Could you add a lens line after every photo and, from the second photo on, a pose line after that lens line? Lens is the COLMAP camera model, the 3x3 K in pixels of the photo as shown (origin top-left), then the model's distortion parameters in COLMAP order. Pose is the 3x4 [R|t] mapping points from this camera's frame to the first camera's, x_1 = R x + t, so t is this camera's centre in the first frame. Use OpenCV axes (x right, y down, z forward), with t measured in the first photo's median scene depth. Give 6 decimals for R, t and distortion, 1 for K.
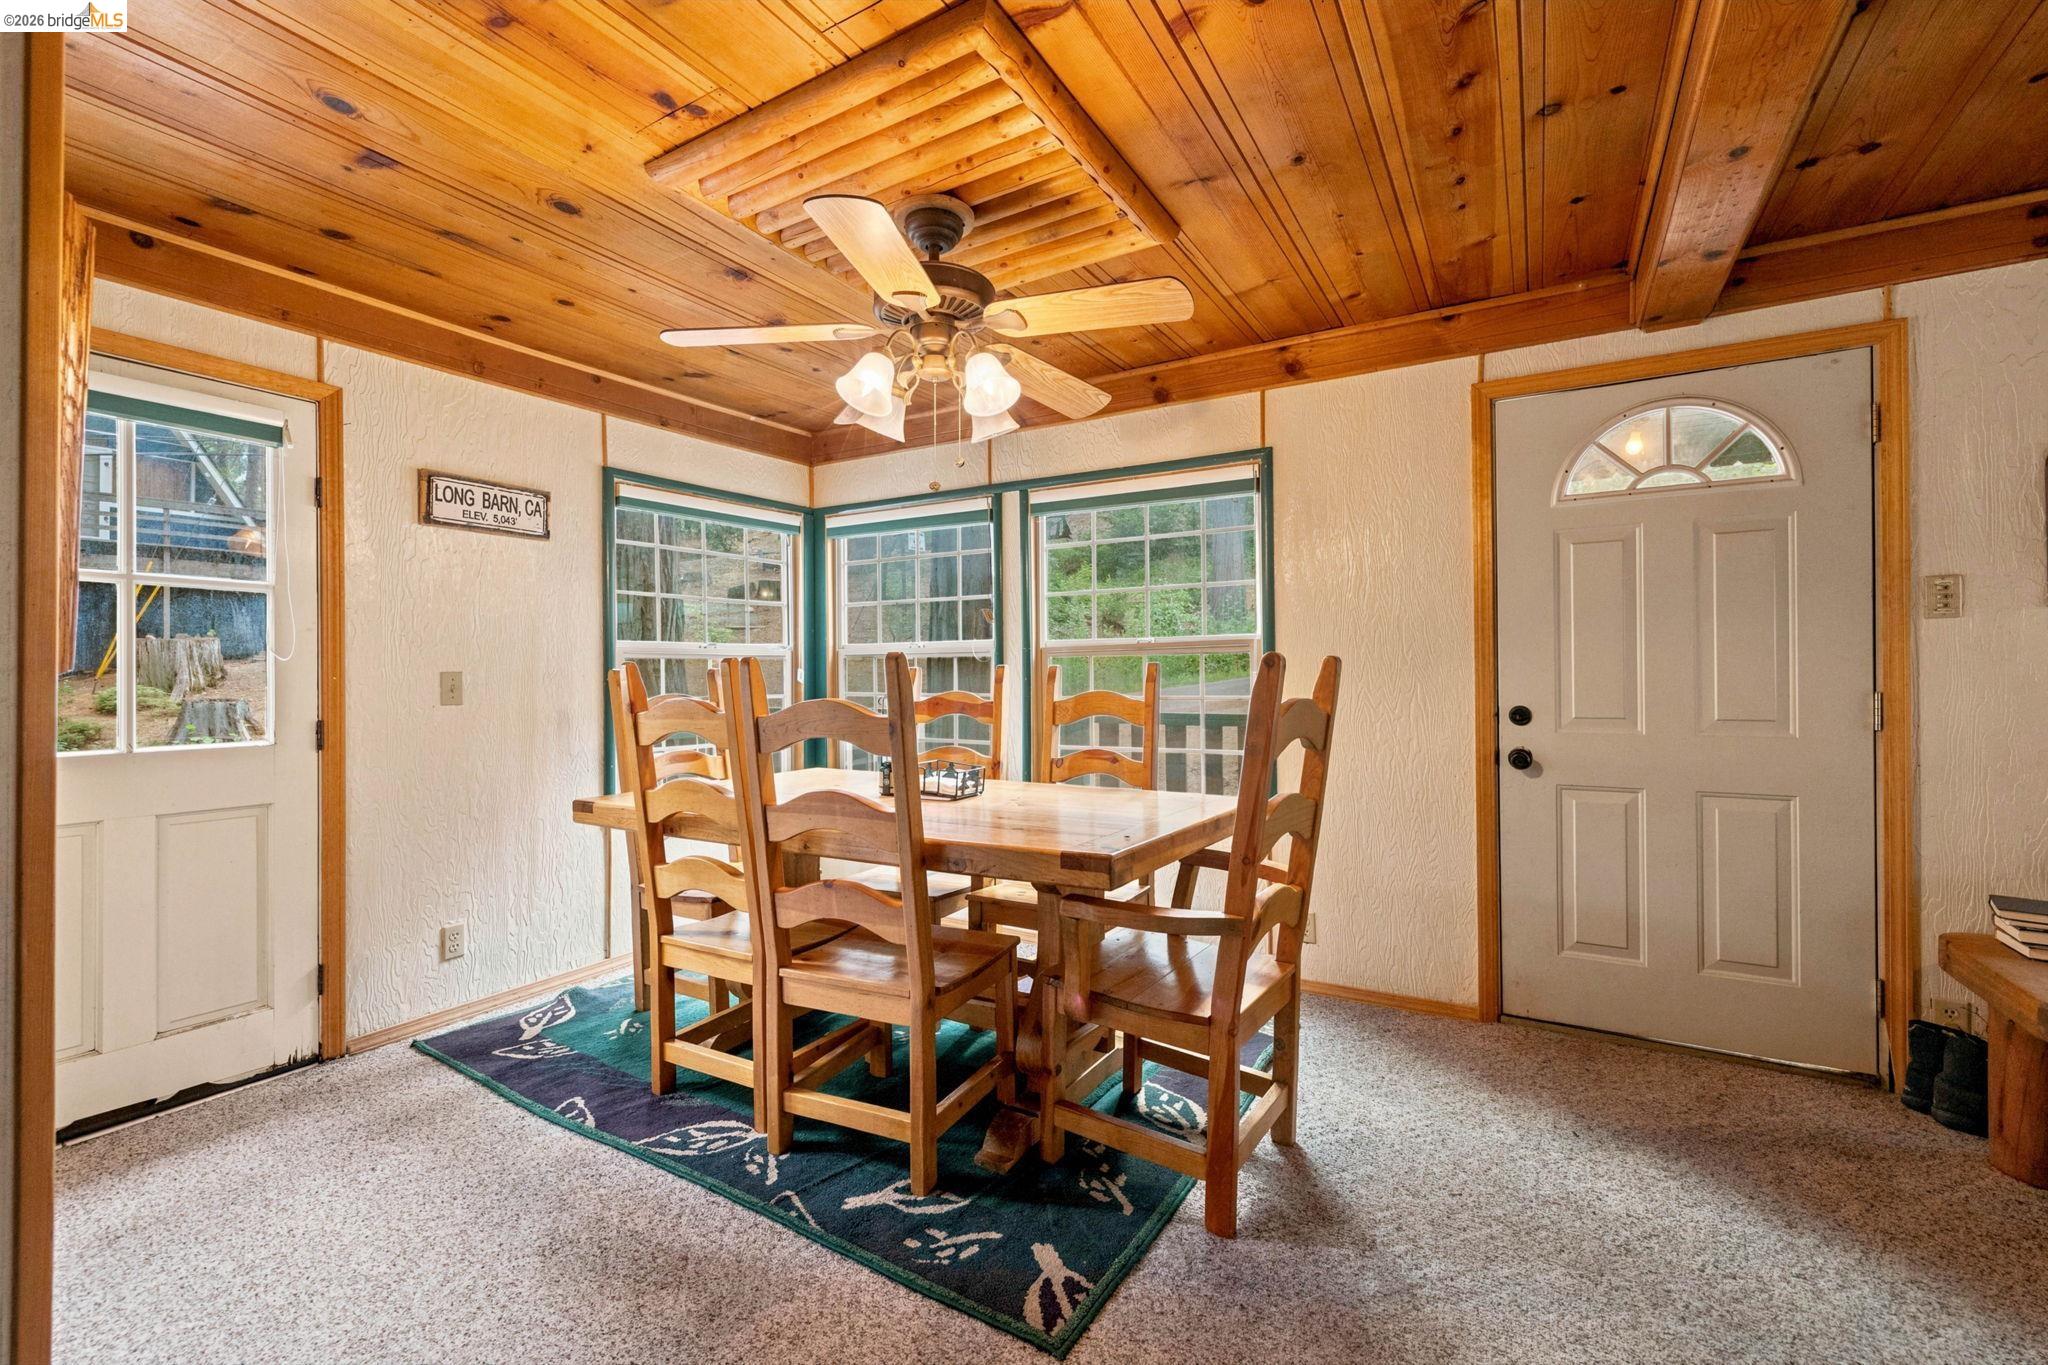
lens RADIAL K [[861.0, 0, 1026.7], [0, 861.0, 673.3], [0, 0, 1]] dist [0.000738, 0.000836]
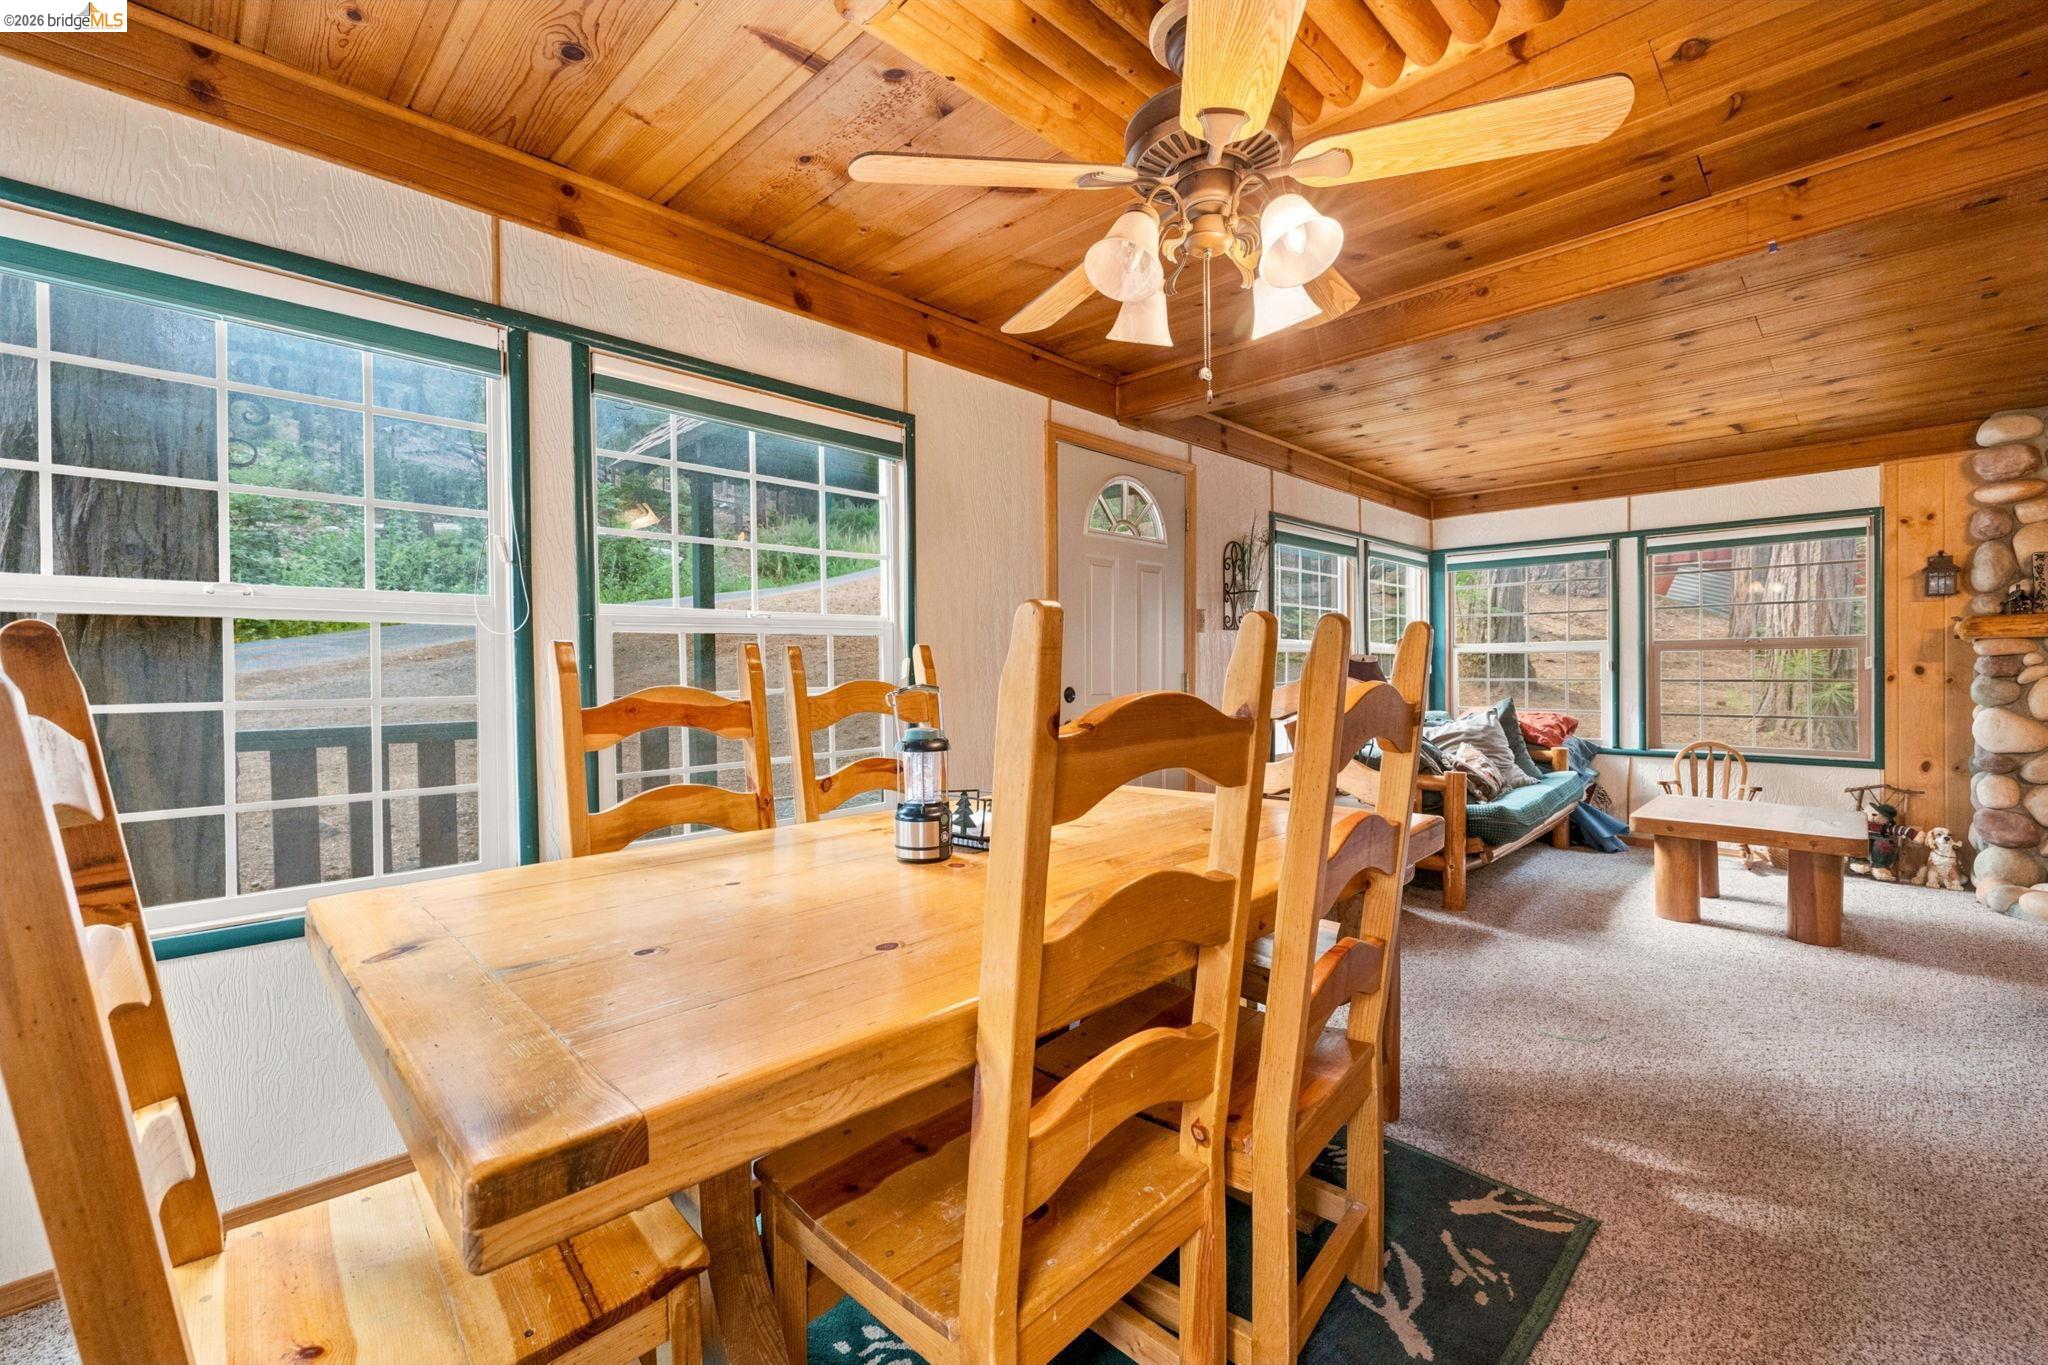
lens RADIAL K [[857.3, 0, 1023.6], [0, 857.3, 671.7], [0, 0, 1]] dist [0.000136, -0.000035]
pose [[0.239949, -0.002472, 0.970782, -0.709355], [0.002895, 0.999994, 0.001831, 0.014114], [-0.970781, 0.002371, 0.239954, 0.808805]]
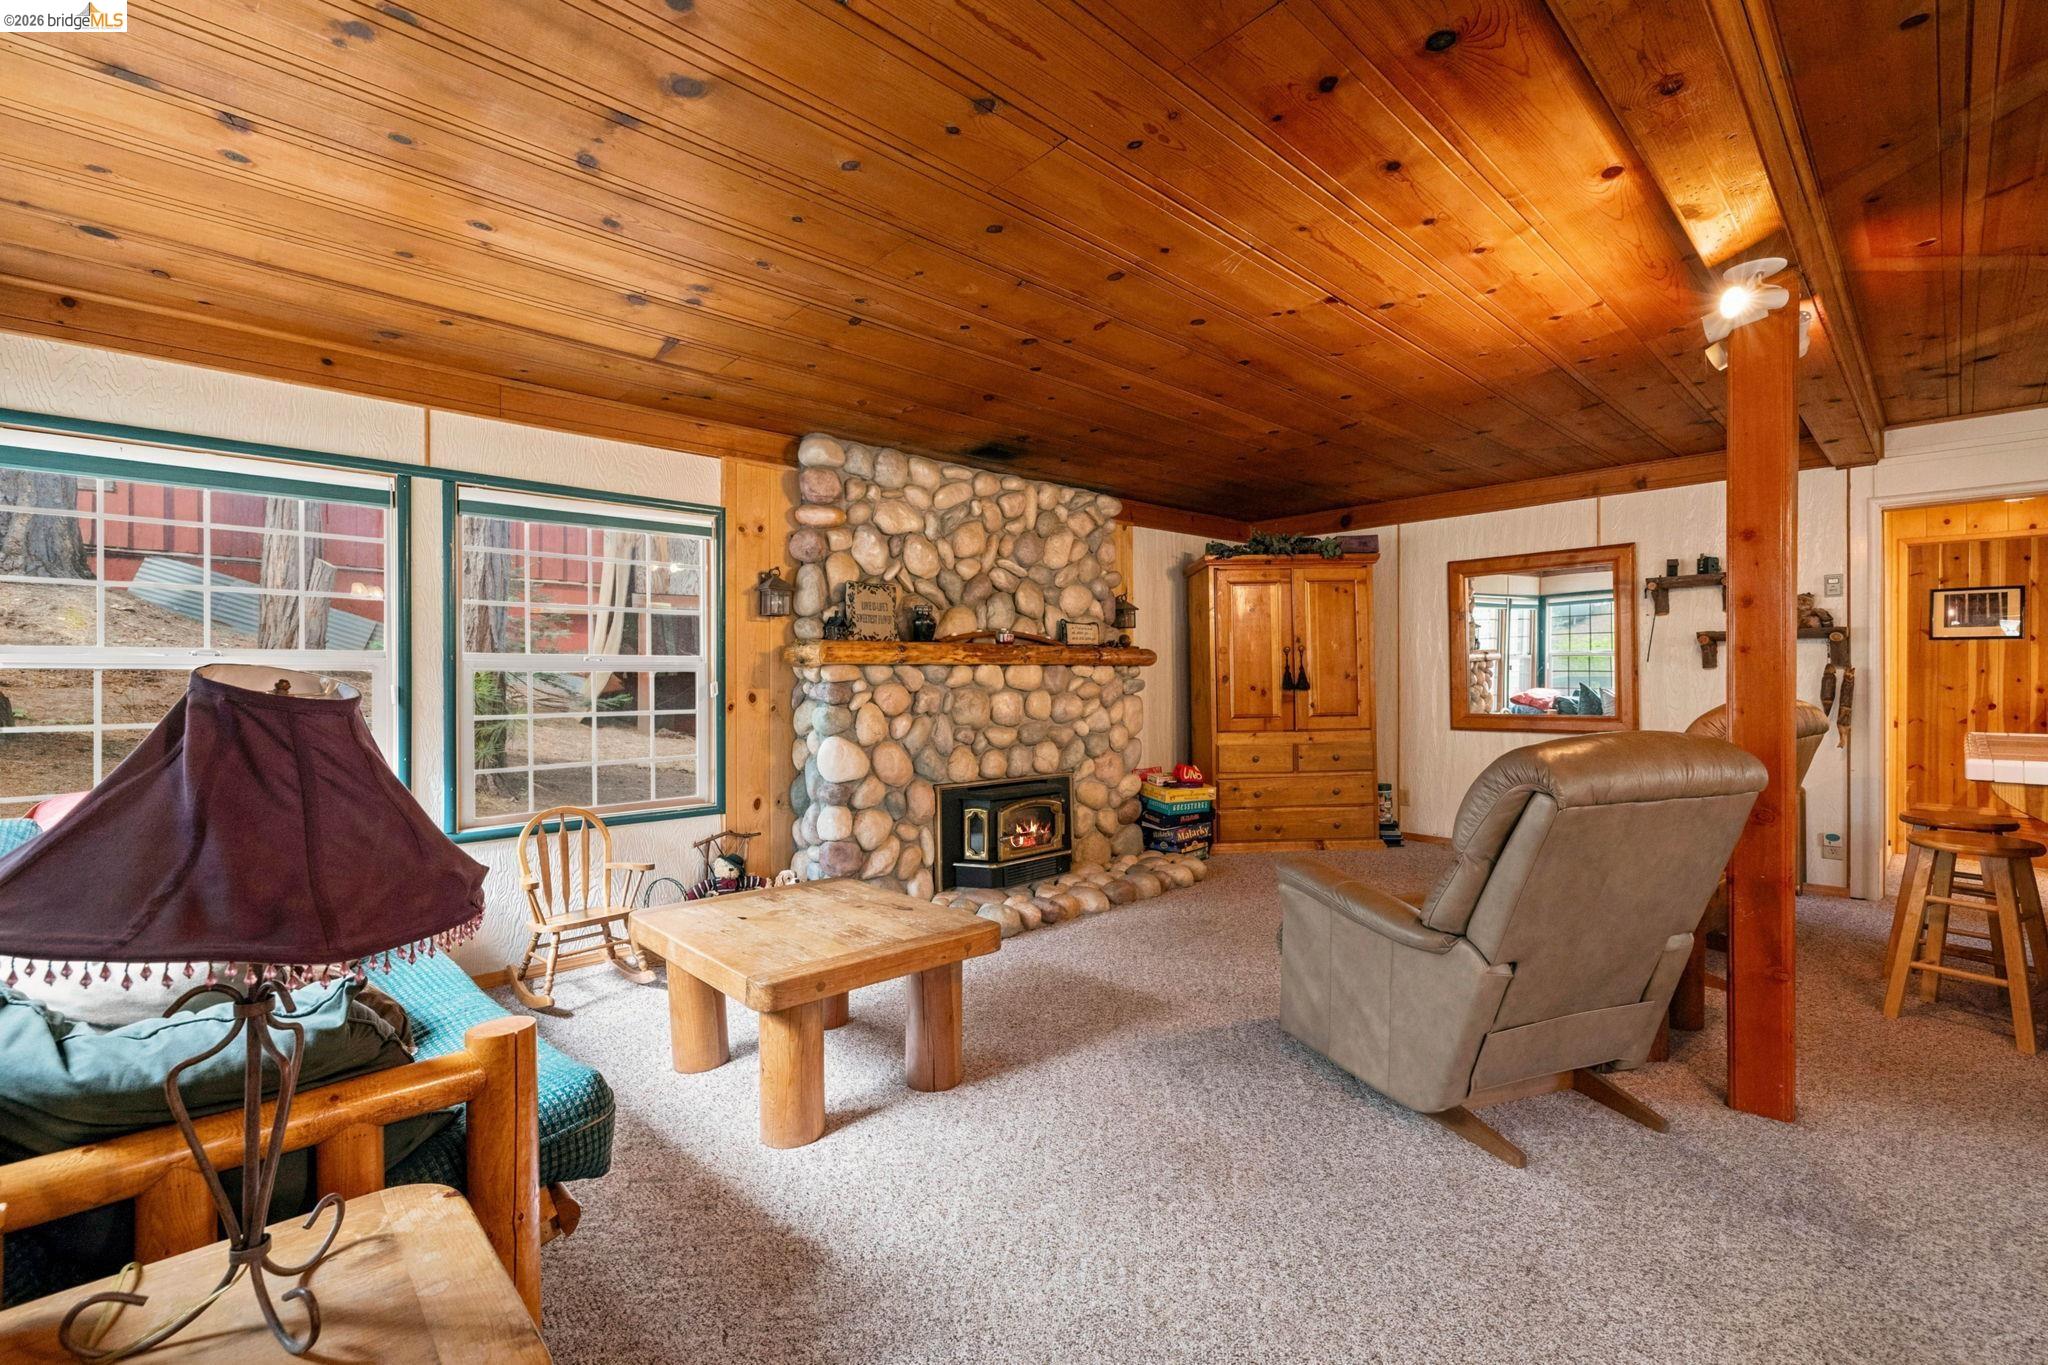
lens RADIAL K [[863.4, 0, 1027.8], [0, 863.4, 681.3], [0, 0, 1]] dist [0.001470, 0.000308]
pose [[-0.961895, 0.006849, 0.273335, 0.497239], [0.006603, 0.999977, -0.001820, -0.004032], [-0.273341, 0.000054, -0.961917, 0.835289]]
